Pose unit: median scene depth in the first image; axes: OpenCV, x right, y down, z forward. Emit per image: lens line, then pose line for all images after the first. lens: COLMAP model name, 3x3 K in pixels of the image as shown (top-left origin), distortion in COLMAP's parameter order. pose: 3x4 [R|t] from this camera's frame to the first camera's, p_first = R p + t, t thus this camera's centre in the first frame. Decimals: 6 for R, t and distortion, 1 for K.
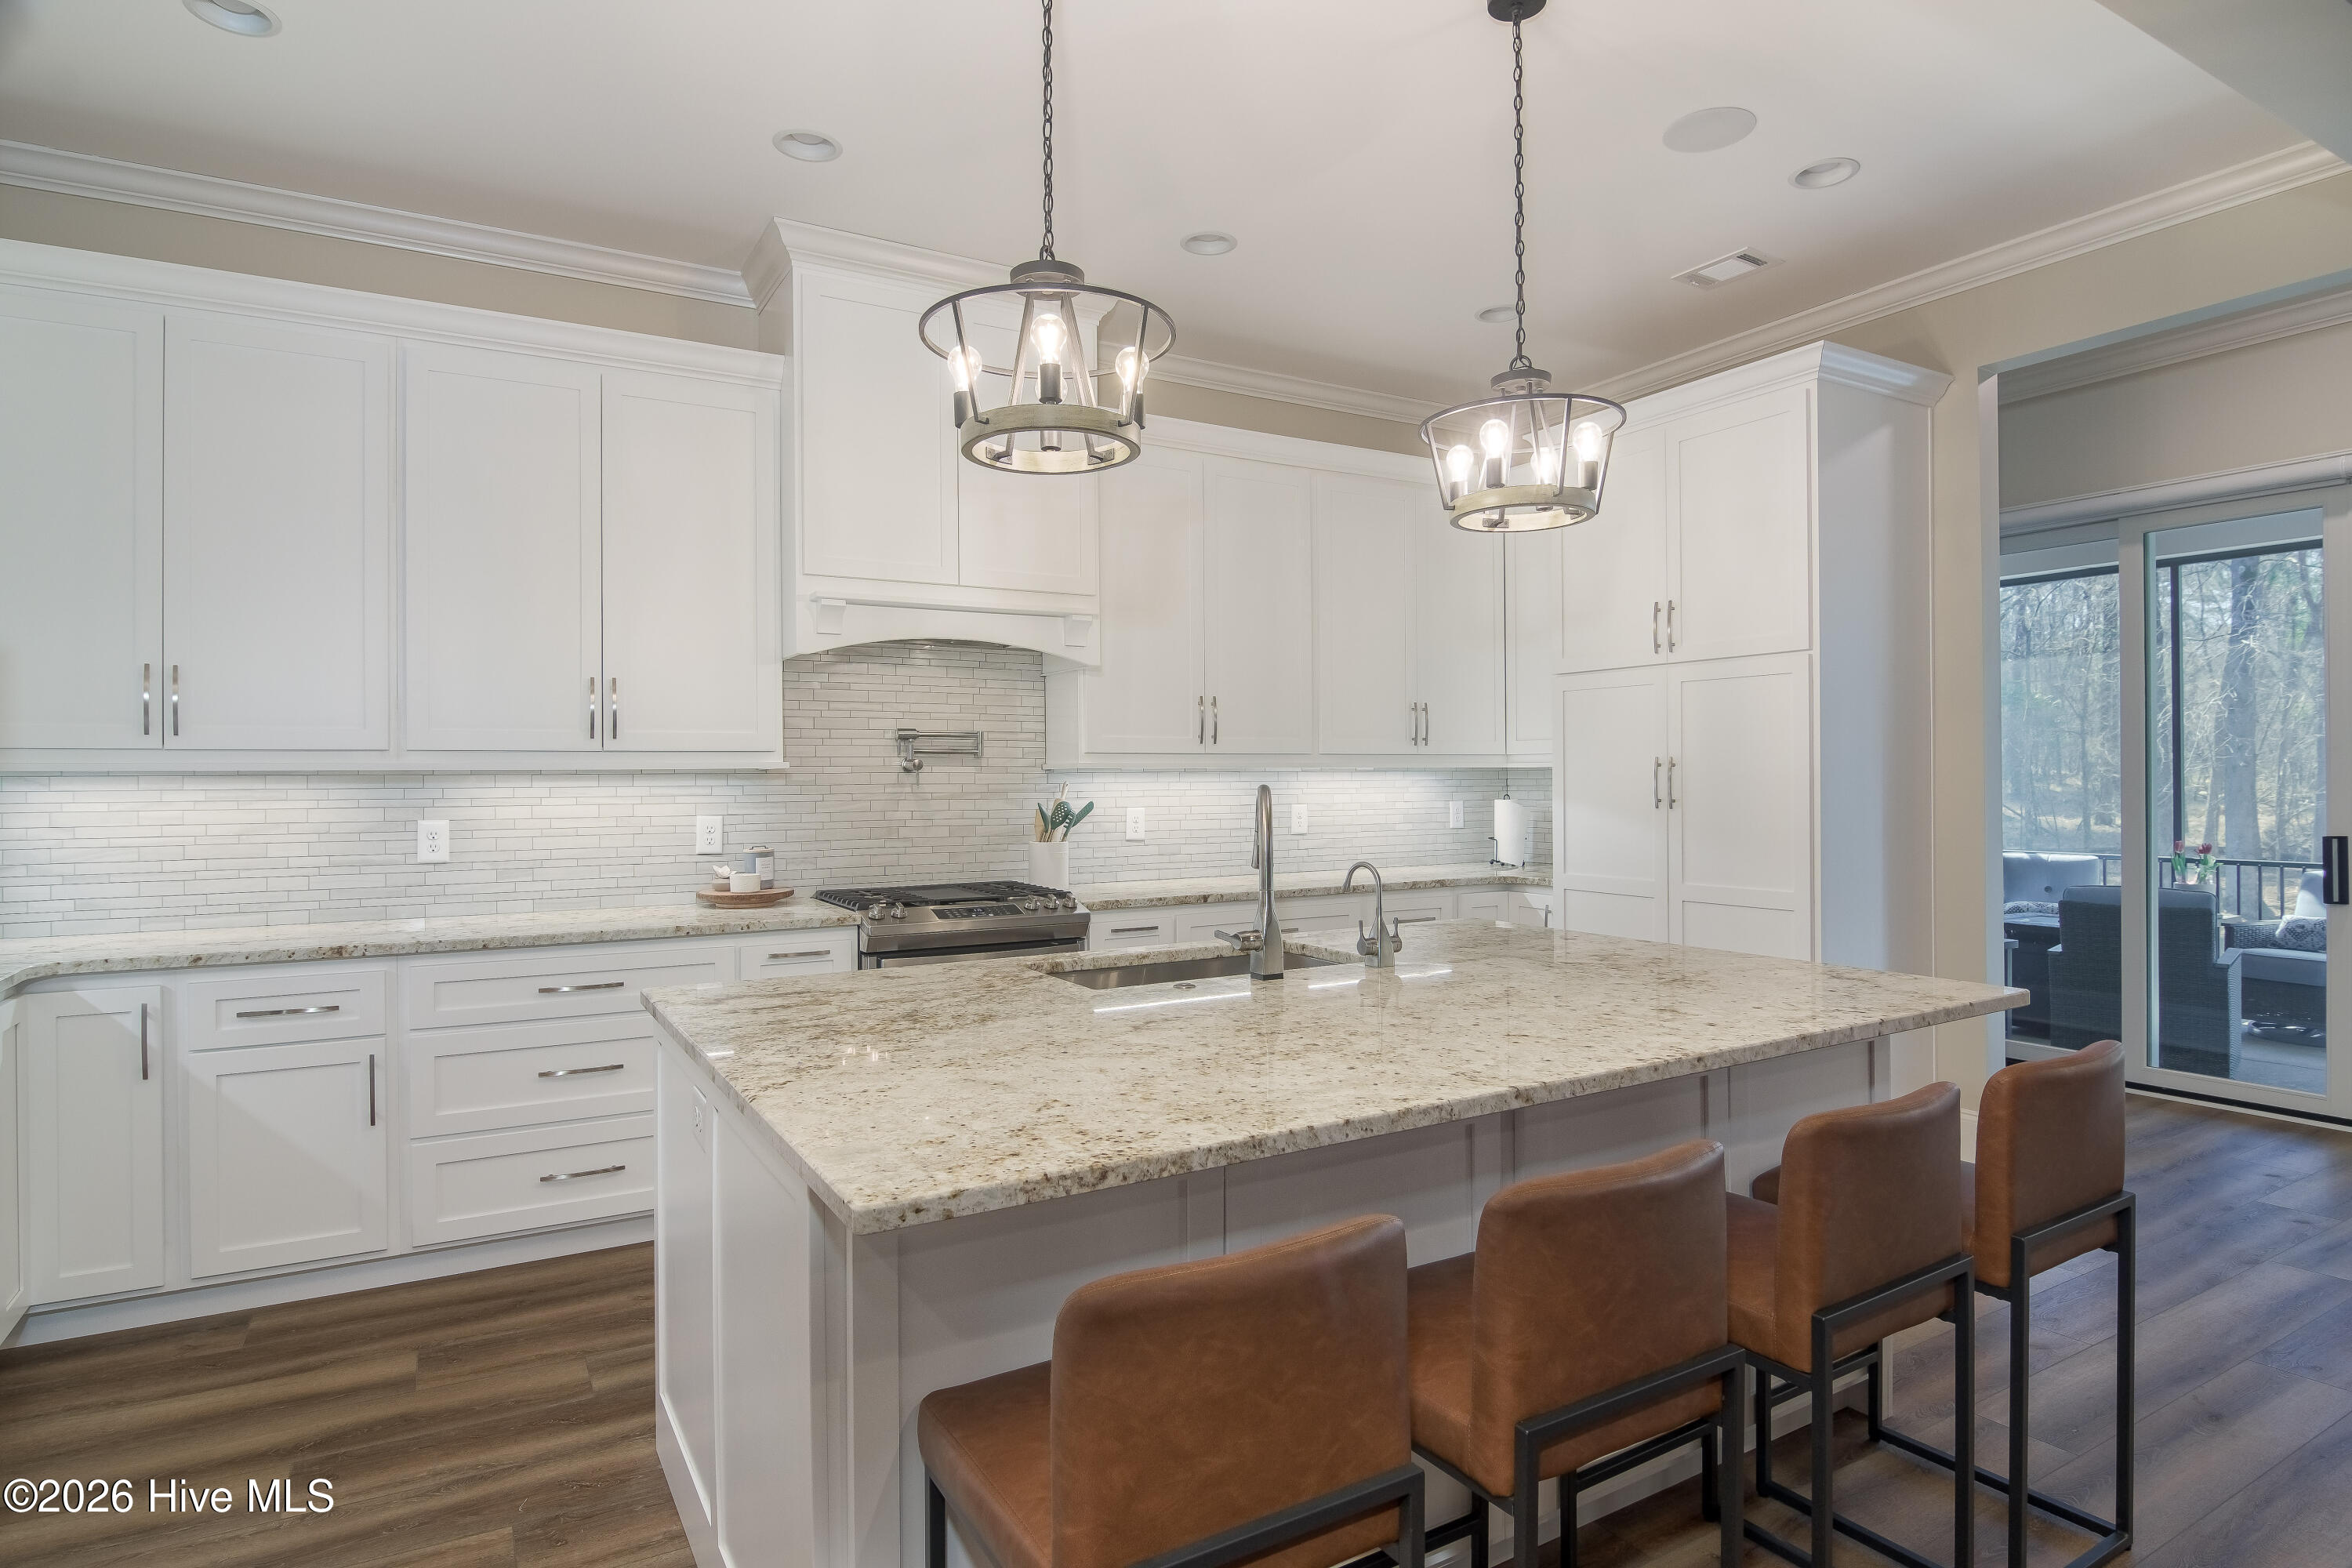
lens RADIAL K [[1276.3, 0, 1176.0], [0, 1276.3, 784.0], [0, 0, 1]] dist [0.005796, 0.000844]
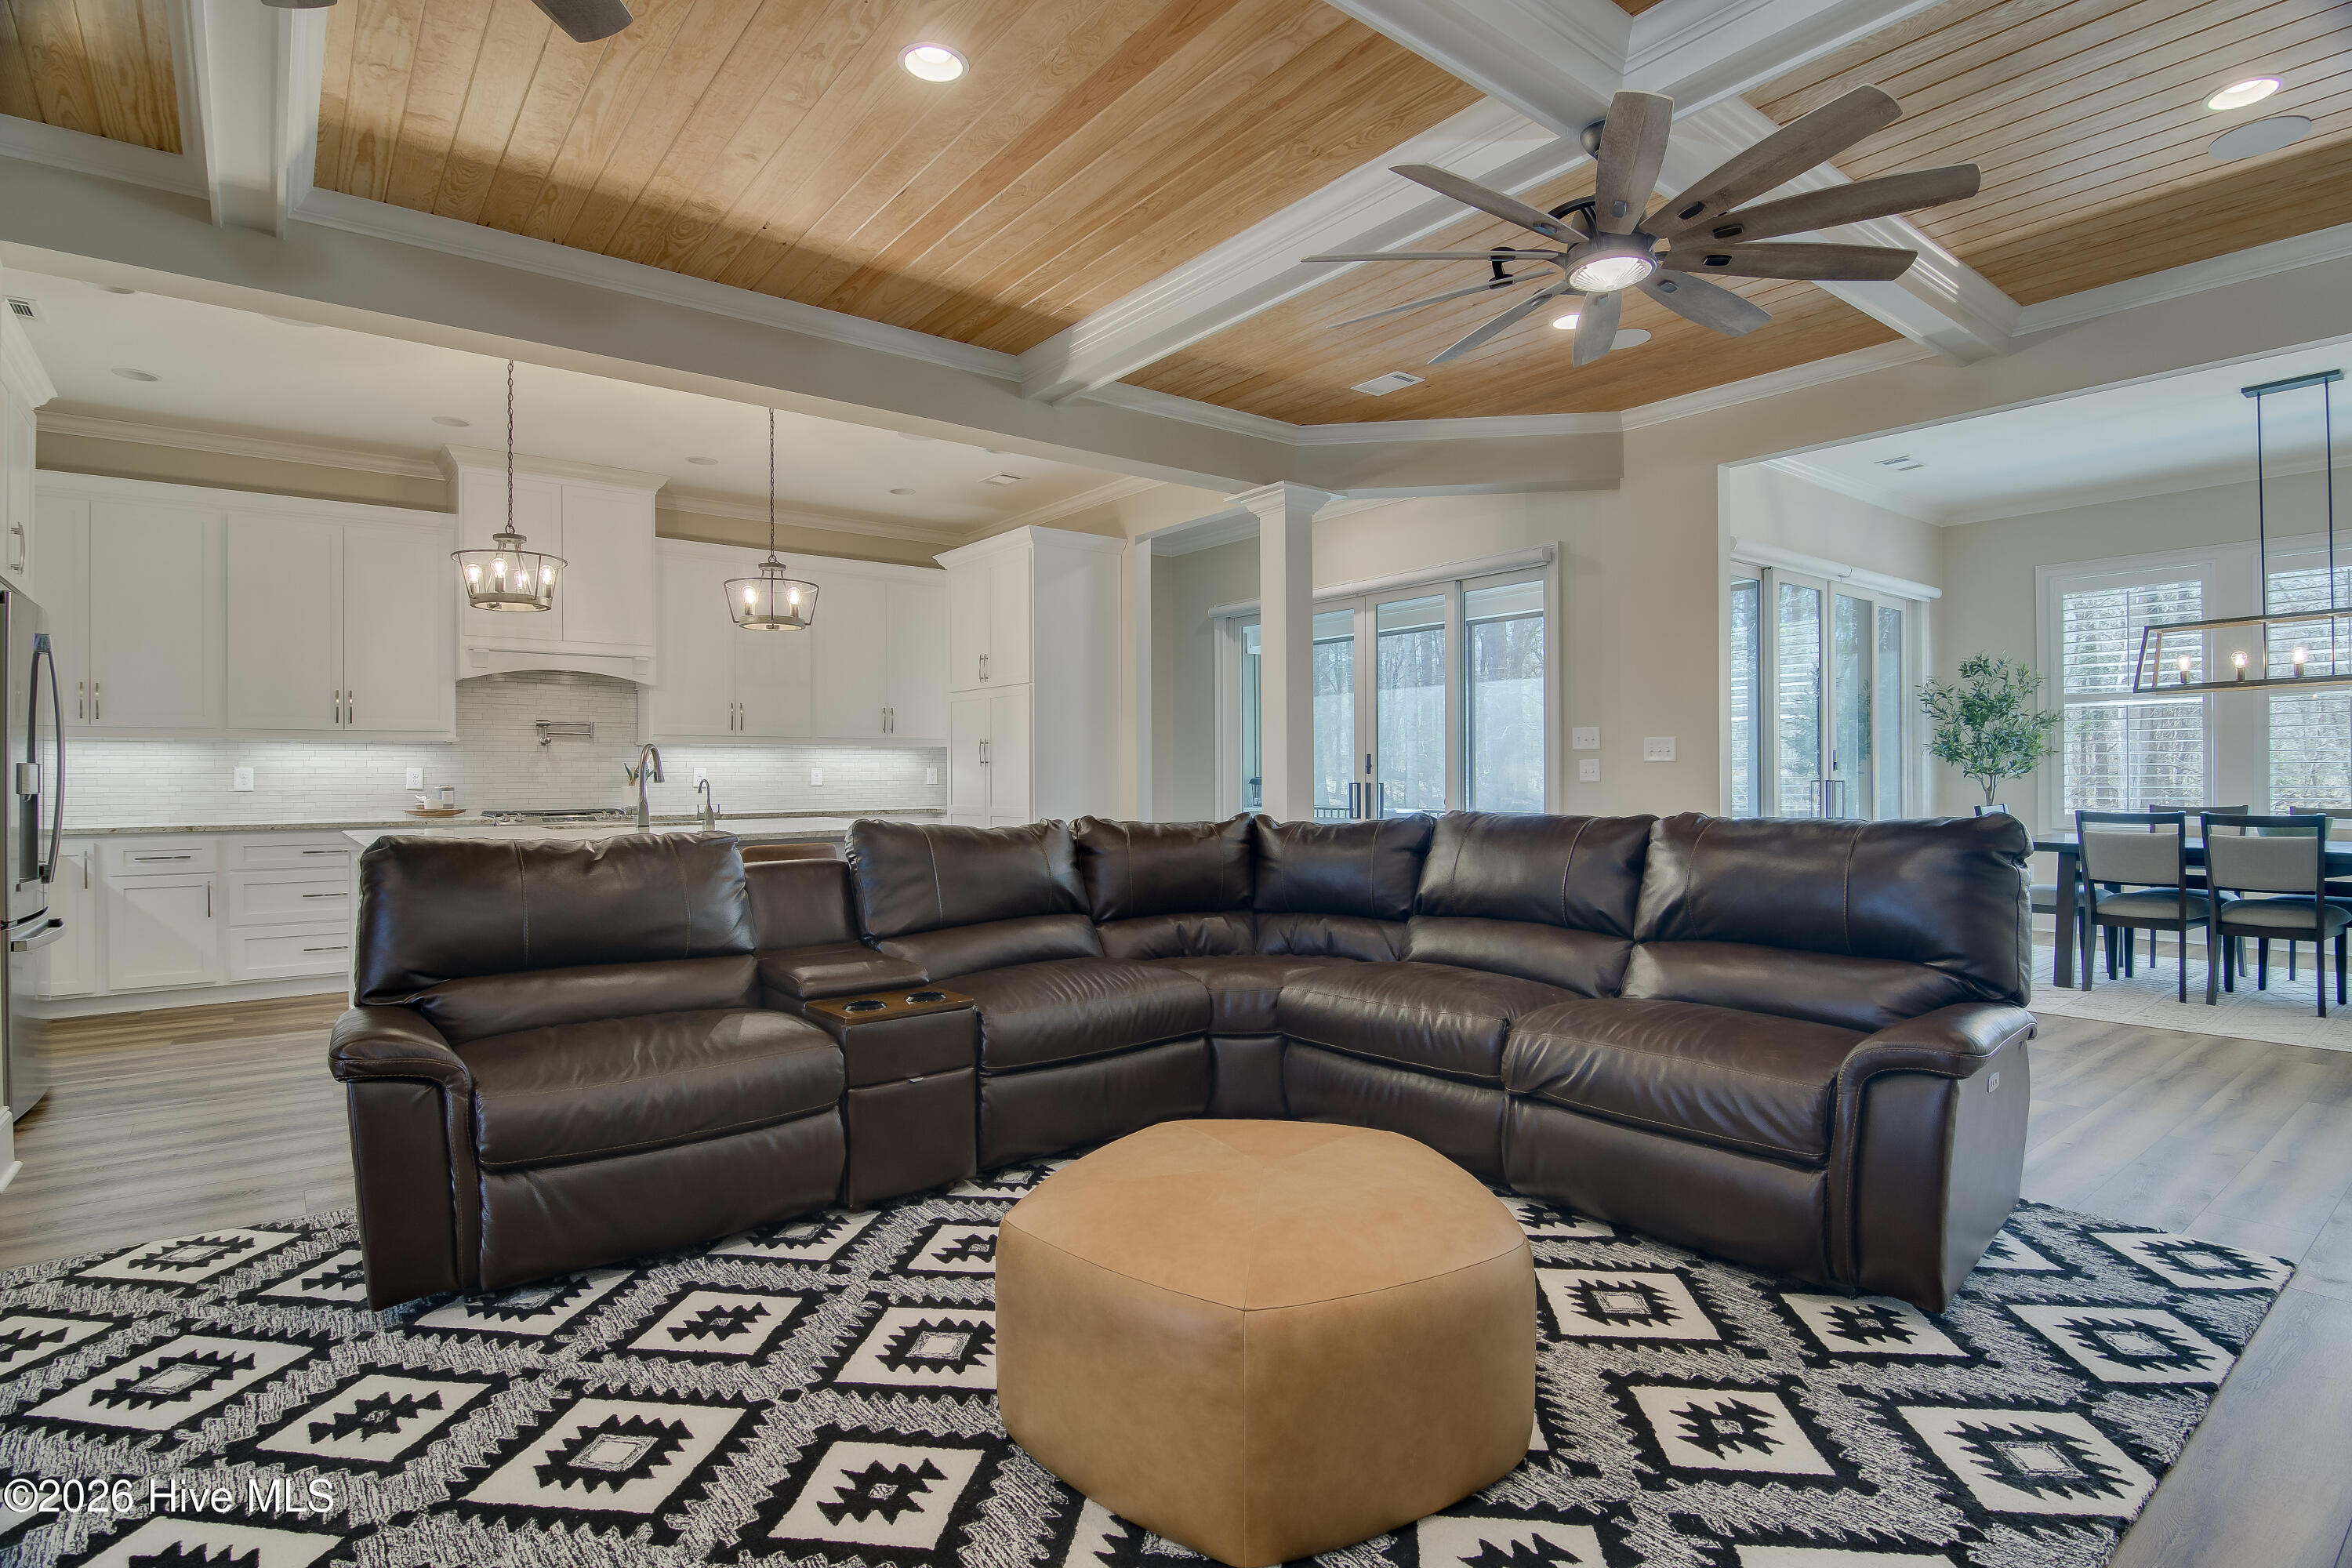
lens RADIAL K [[1159.3, 0, 1176.0], [0, 1159.3, 784.0], [0, 0, 1]] dist [0.001799, -0.000271]
pose [[0.988994, -0.001004, 0.147954, 0.464559], [0.000601, 0.999996, 0.002764, 0.045255], [-0.147956, -0.002645, 0.988990, -0.791370]]
